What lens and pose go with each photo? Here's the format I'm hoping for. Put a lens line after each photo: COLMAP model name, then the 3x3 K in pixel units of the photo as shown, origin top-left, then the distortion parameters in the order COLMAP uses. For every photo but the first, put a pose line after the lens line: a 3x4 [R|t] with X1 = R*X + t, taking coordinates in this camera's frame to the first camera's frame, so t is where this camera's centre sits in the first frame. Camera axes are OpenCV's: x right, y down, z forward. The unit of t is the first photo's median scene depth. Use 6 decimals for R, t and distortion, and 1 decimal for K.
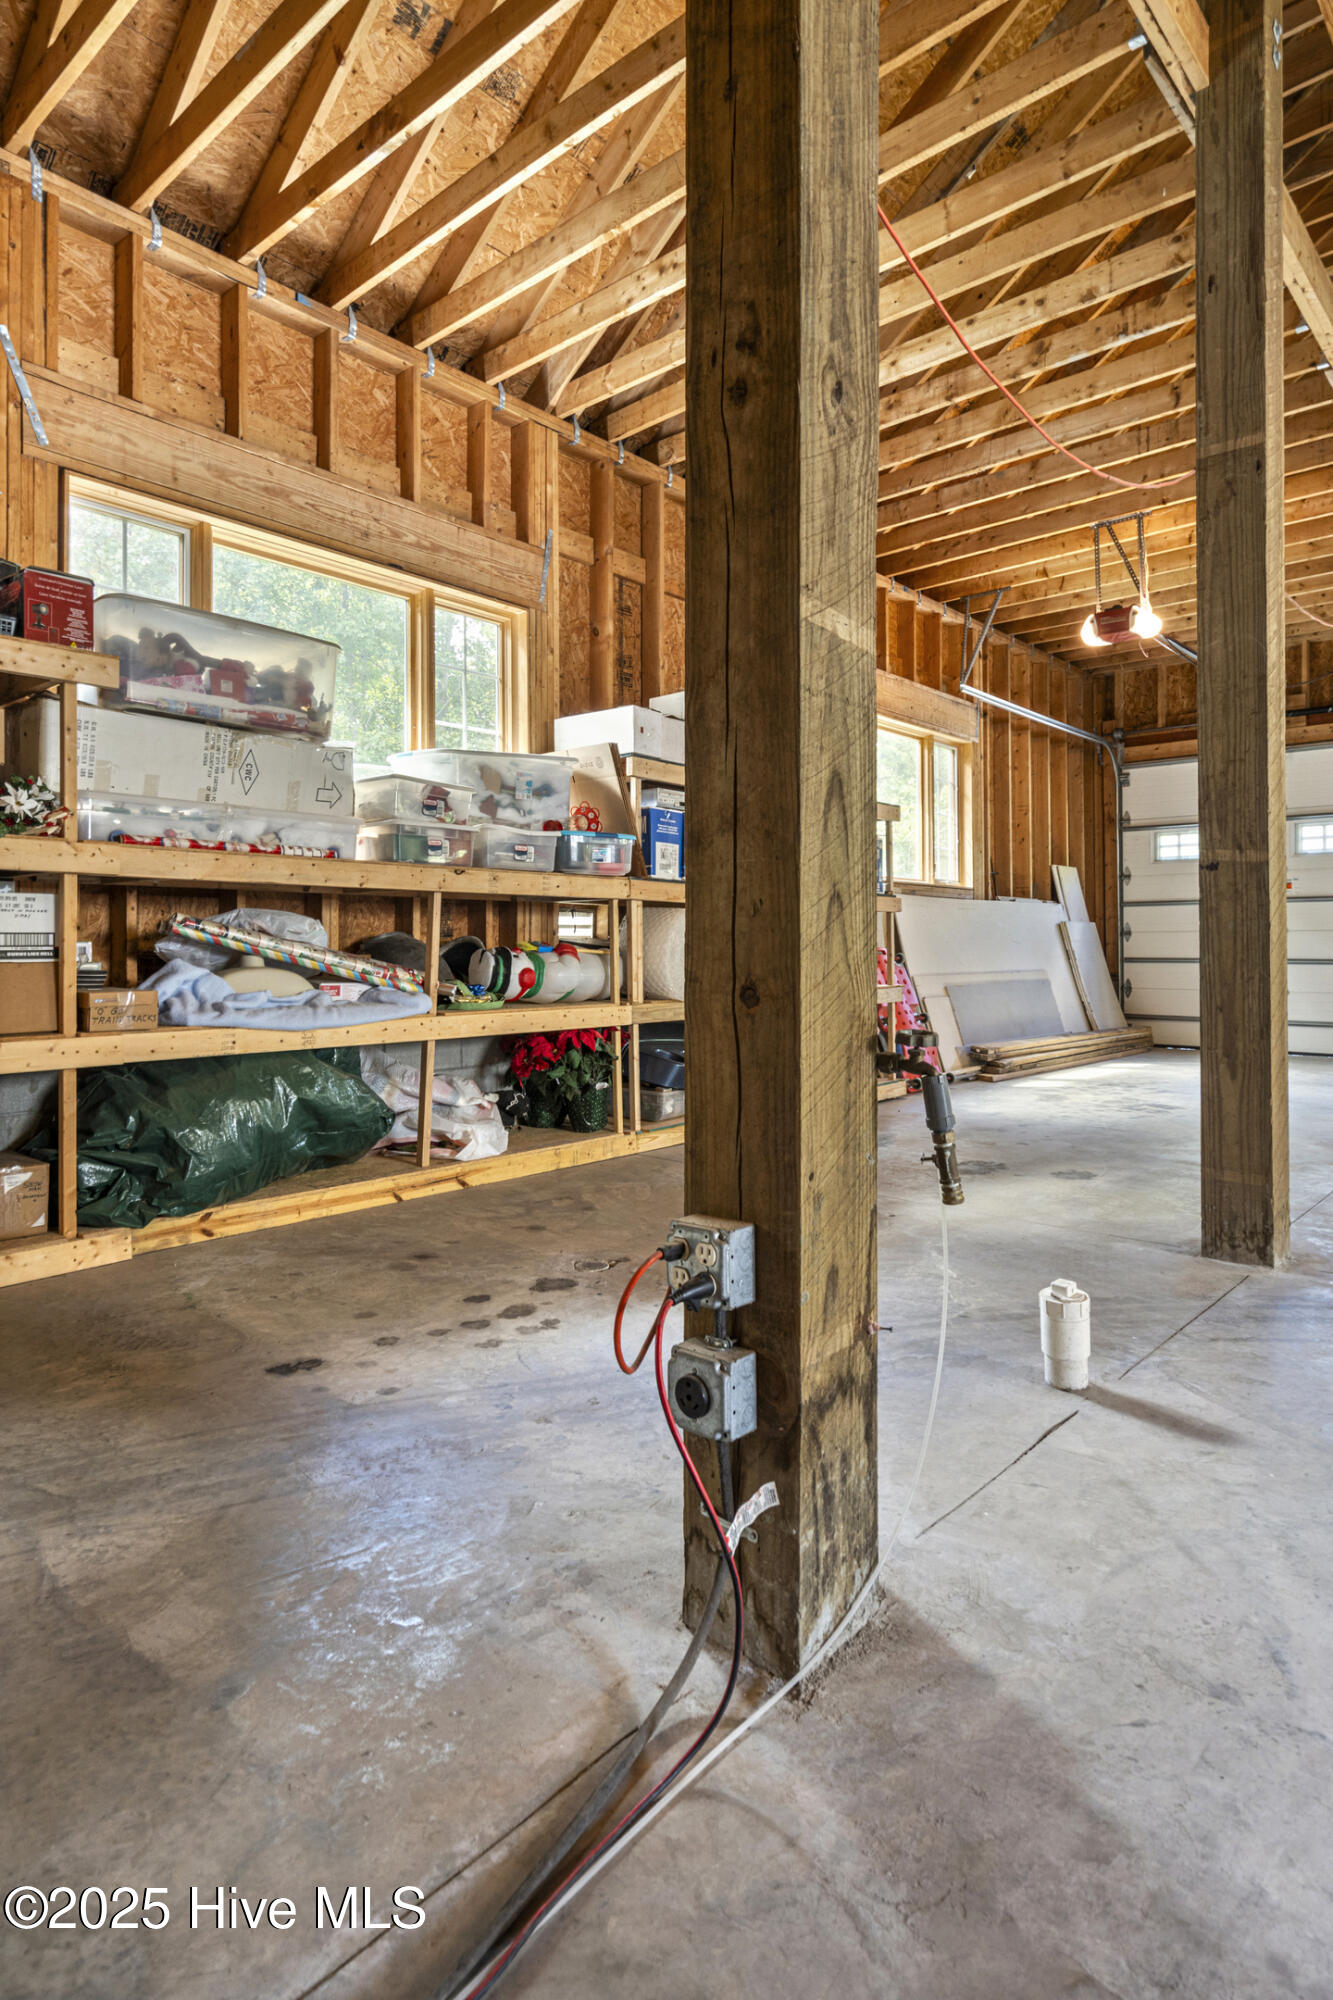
lens RADIAL K [[1122.4, 0, 673.4], [0, 1122.4, 927.1], [0, 0, 1]] dist [0.003071, 0.002558]
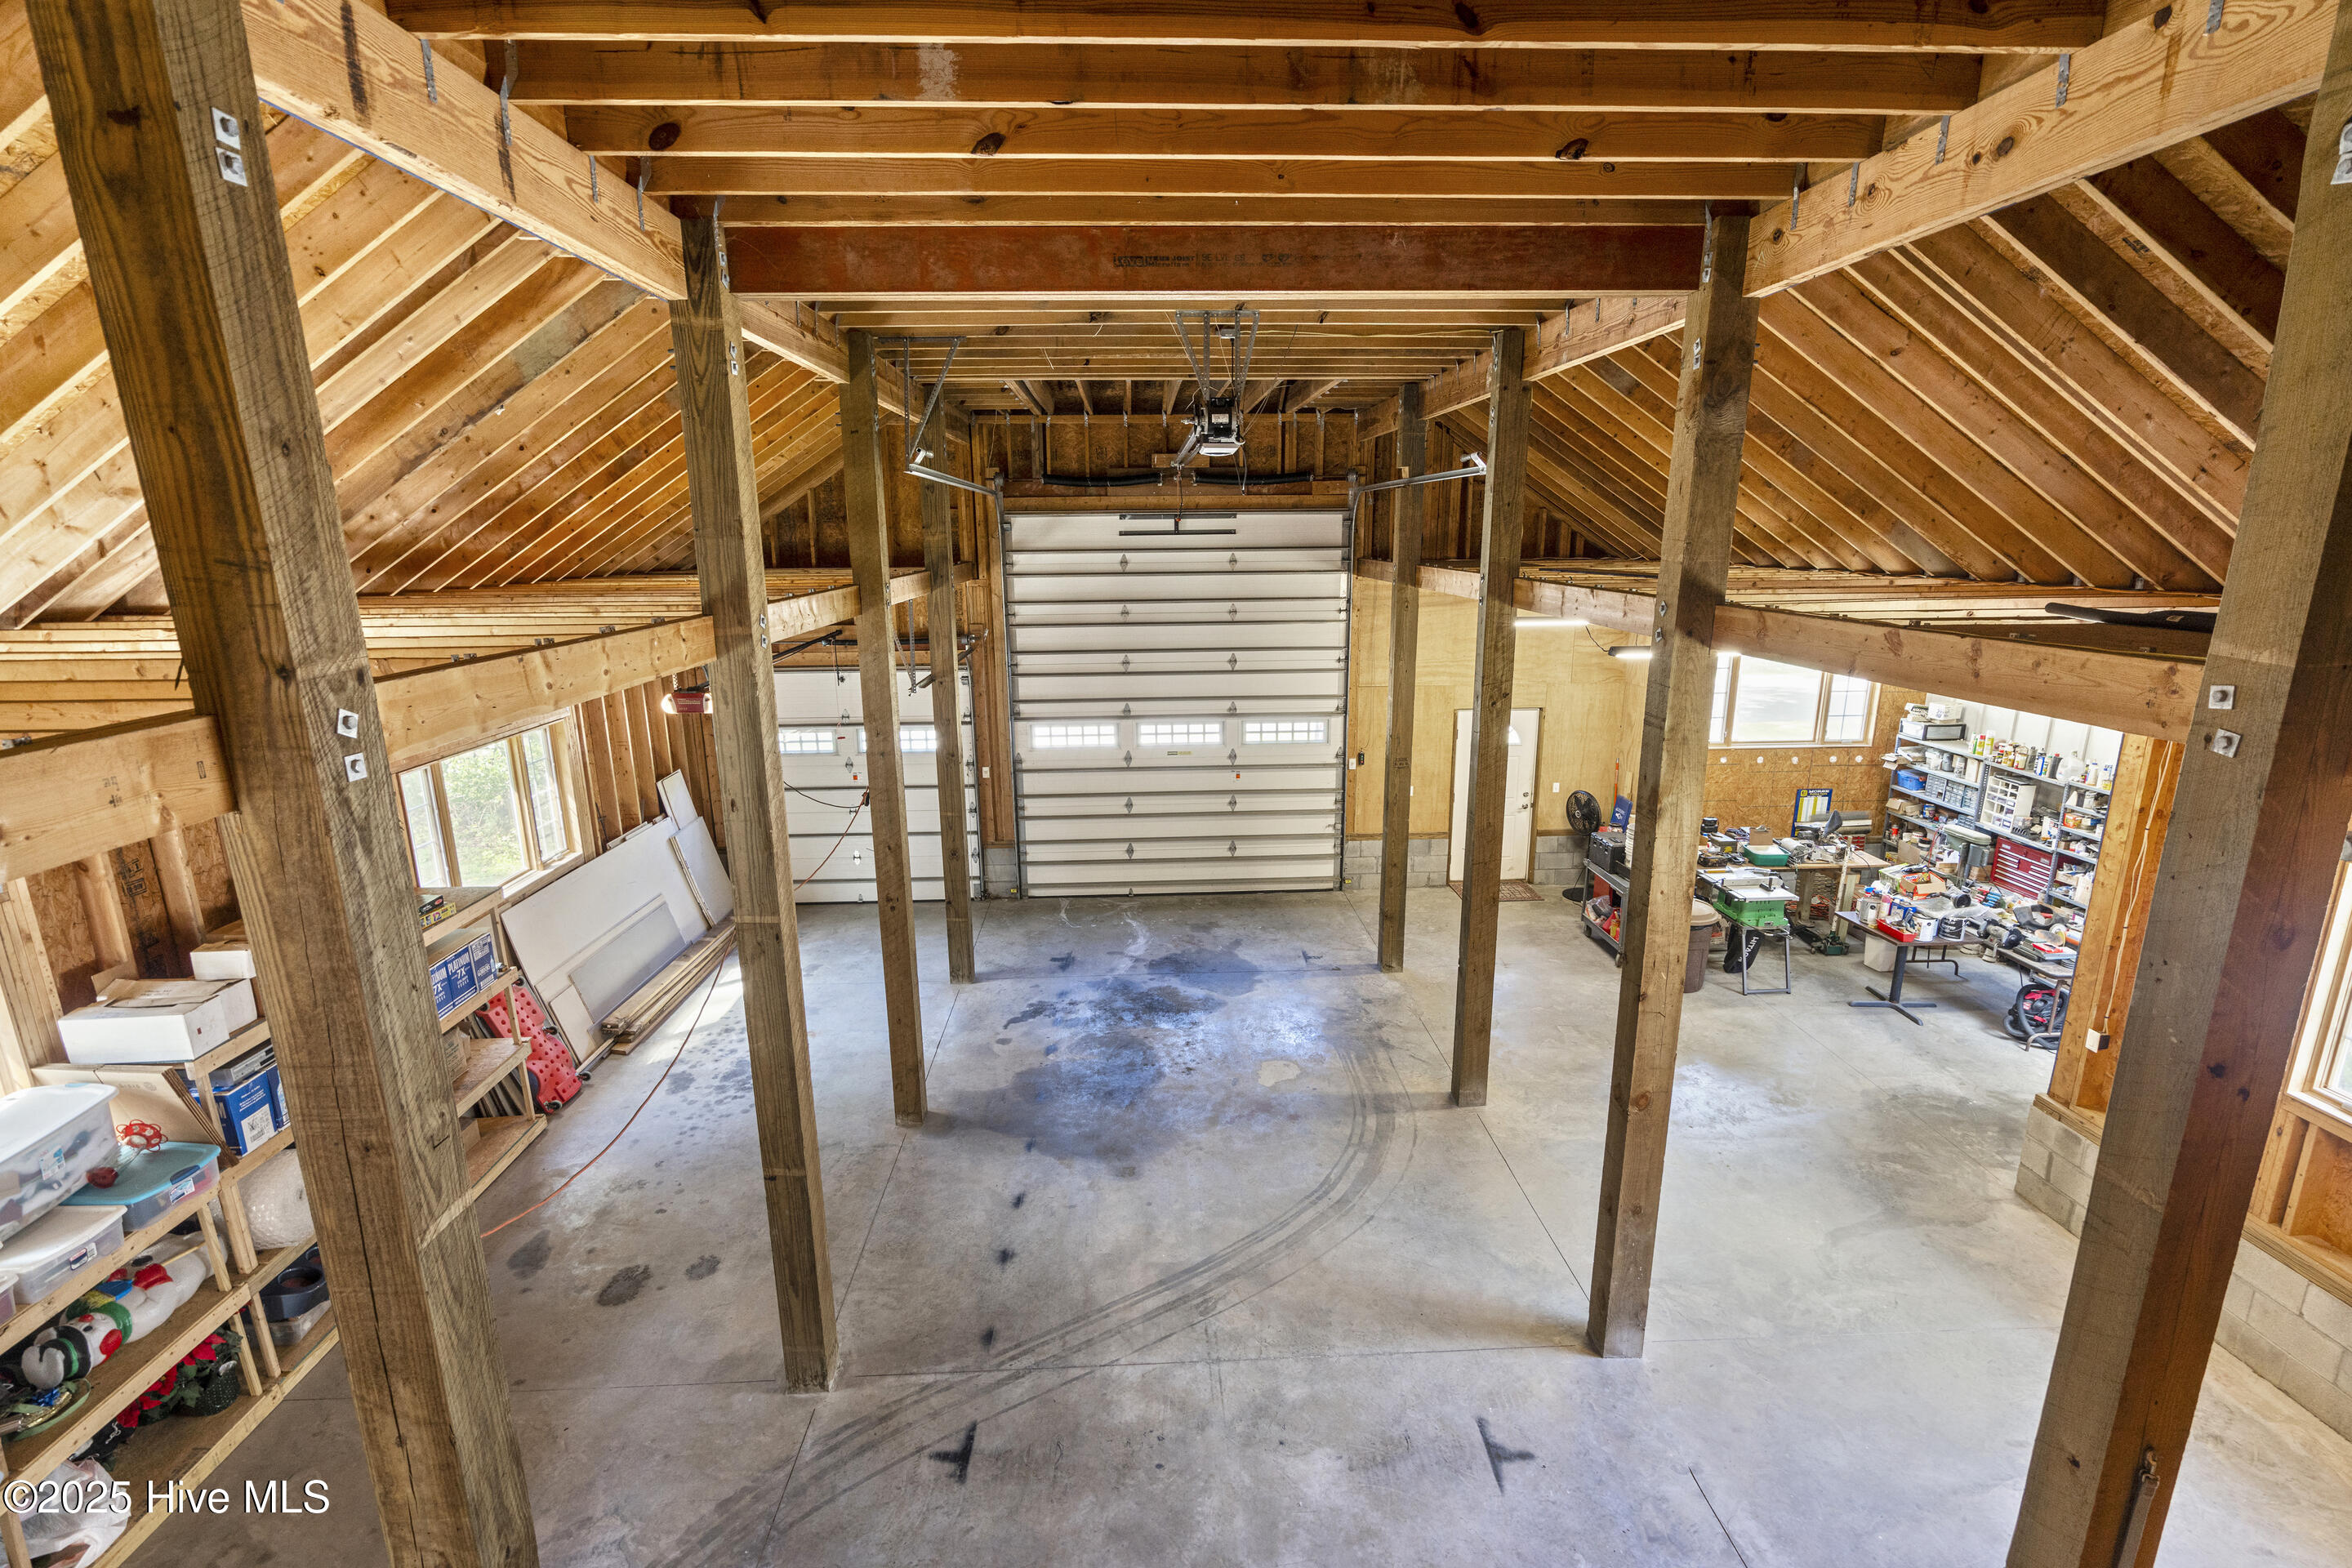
lens RADIAL K [[1076.8, 0, 1191.5], [0, 1076.8, 791.2], [0, 0, 1]] dist [-0.001792, 0.000786]
pose [[0.717006, -0.167955, 0.676530, -0.011576], [-0.006566, 0.968868, 0.247490, -0.936504], [-0.697036, -0.181894, 0.693582, -0.314854]]
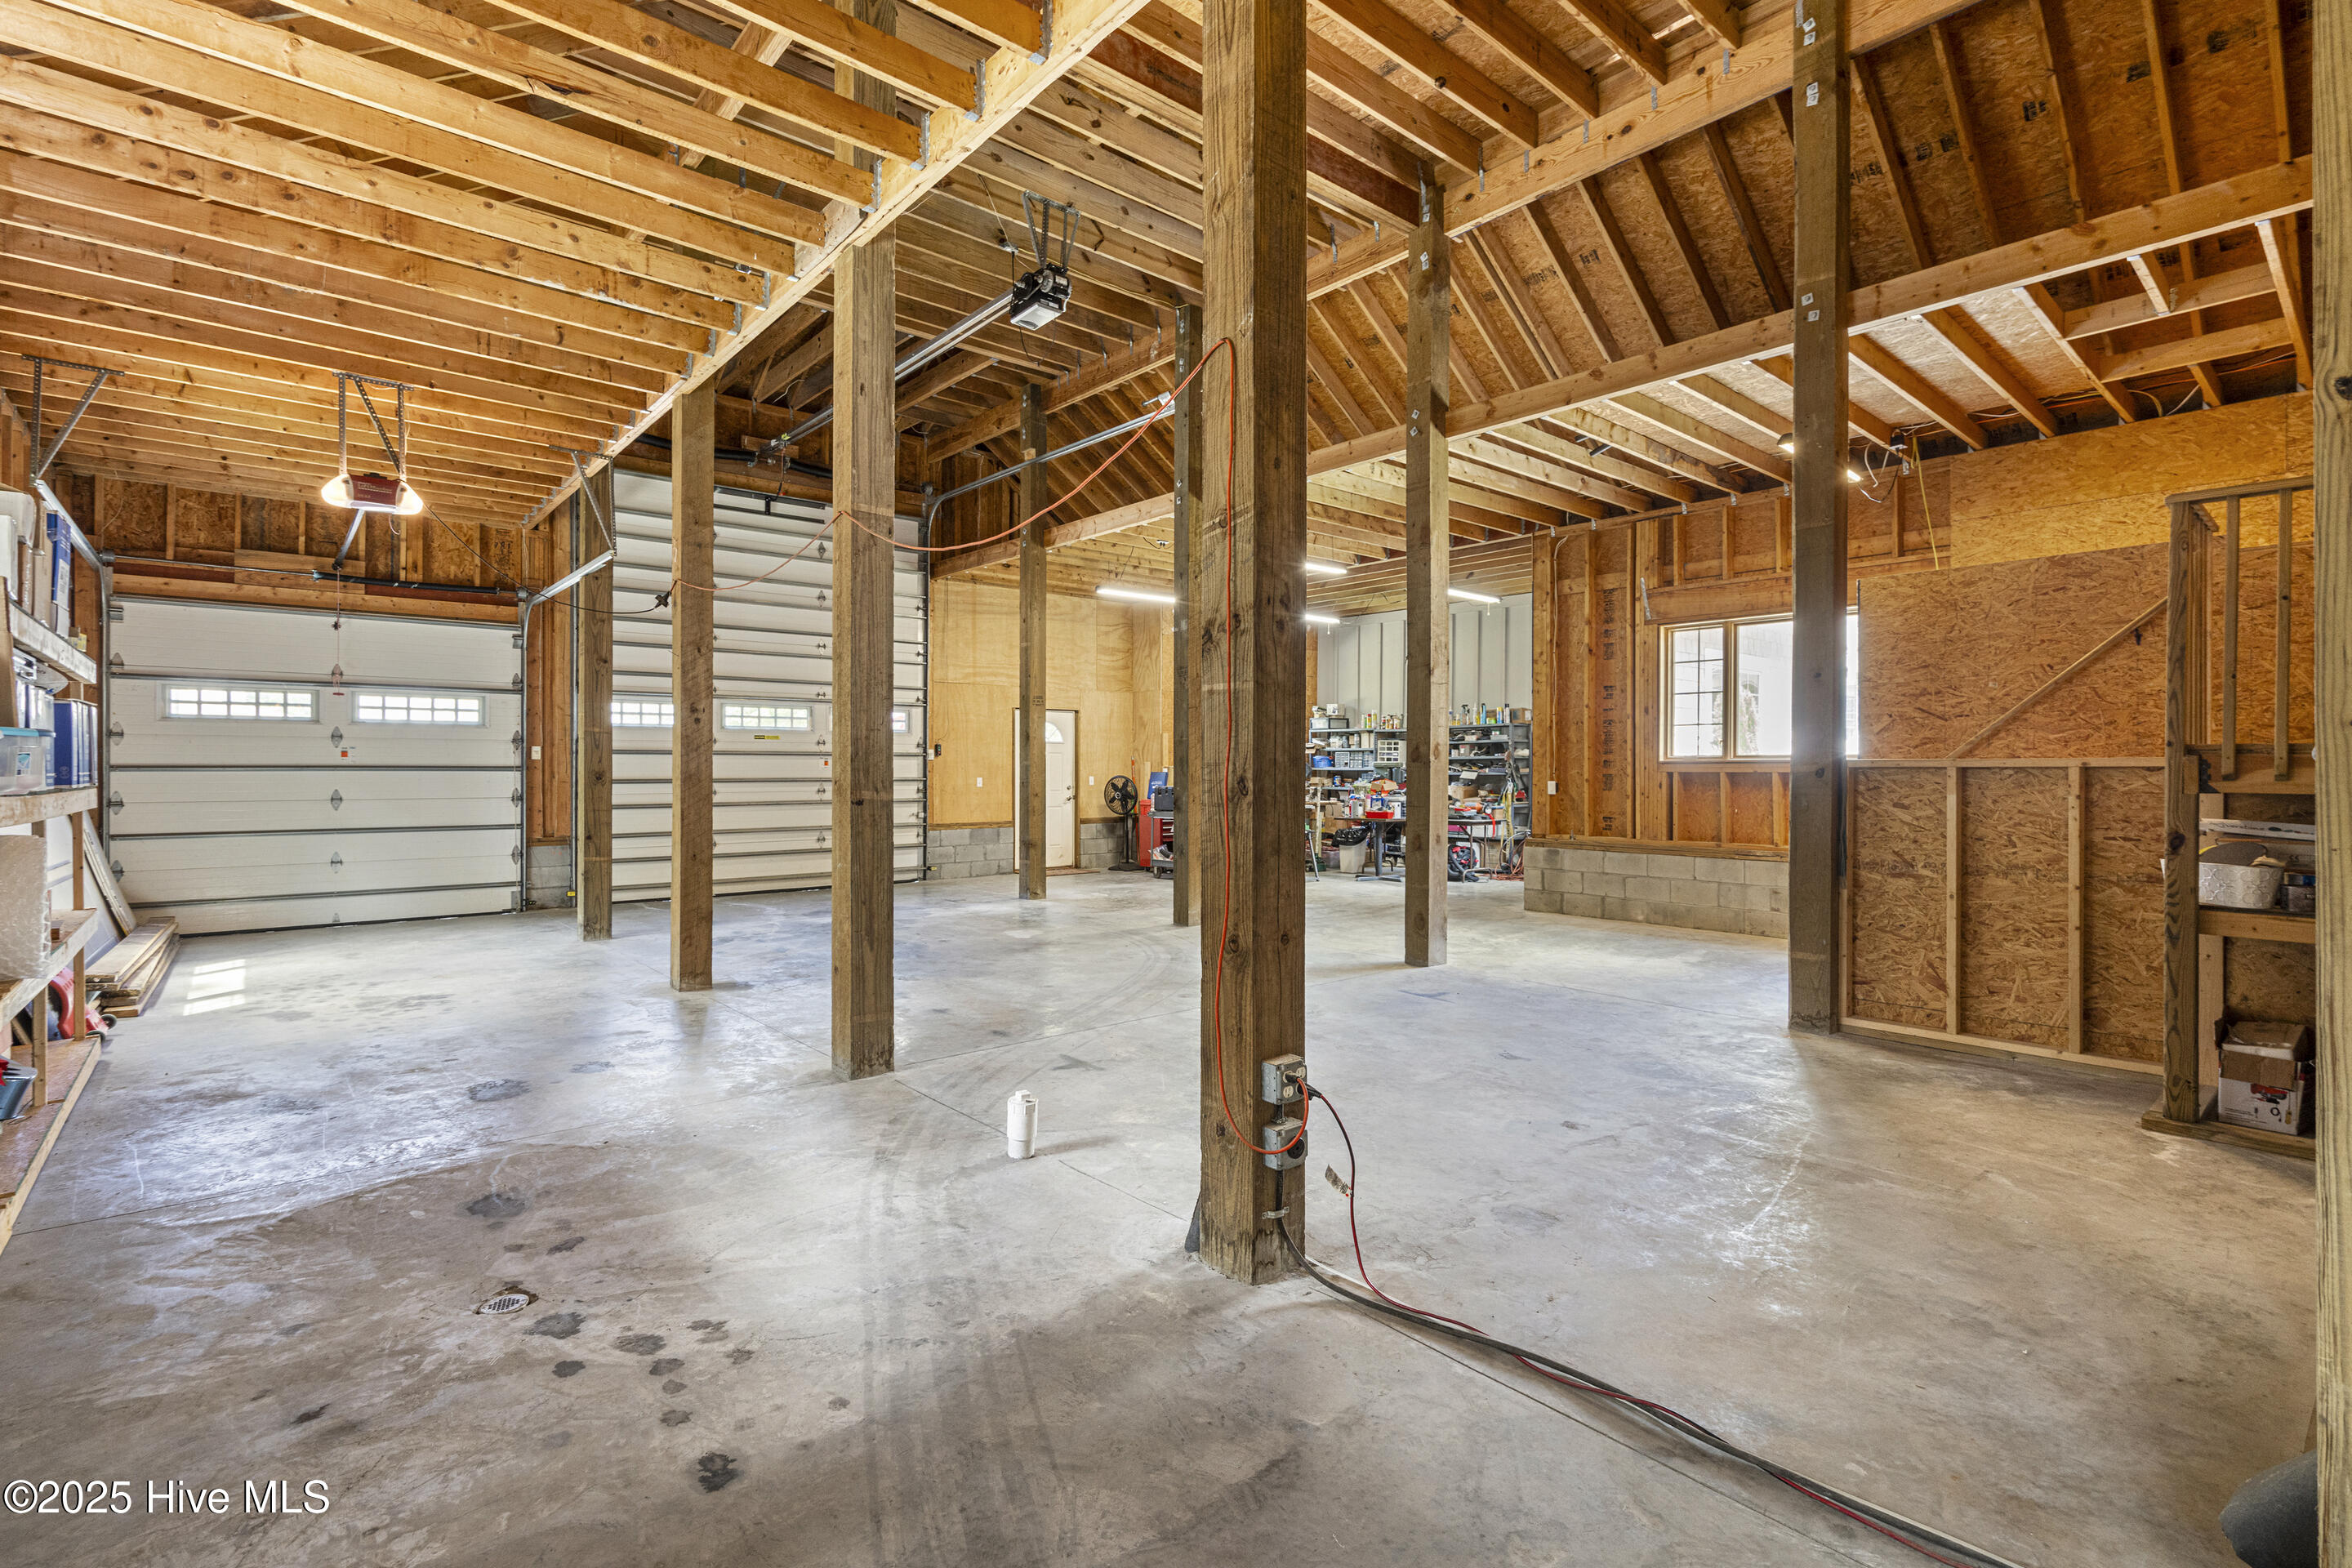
lens RADIAL K [[1076.8, 0, 1188.5], [0, 1076.8, 766.2], [0, 0, 1]] dist [-0.001792, 0.000786]
pose [[0.135323, 0.002603, 0.990798, -0.818787], [-0.016594, 0.999862, -0.000361, -0.107489], [-0.990663, -0.016393, 0.135347, 0.411581]]
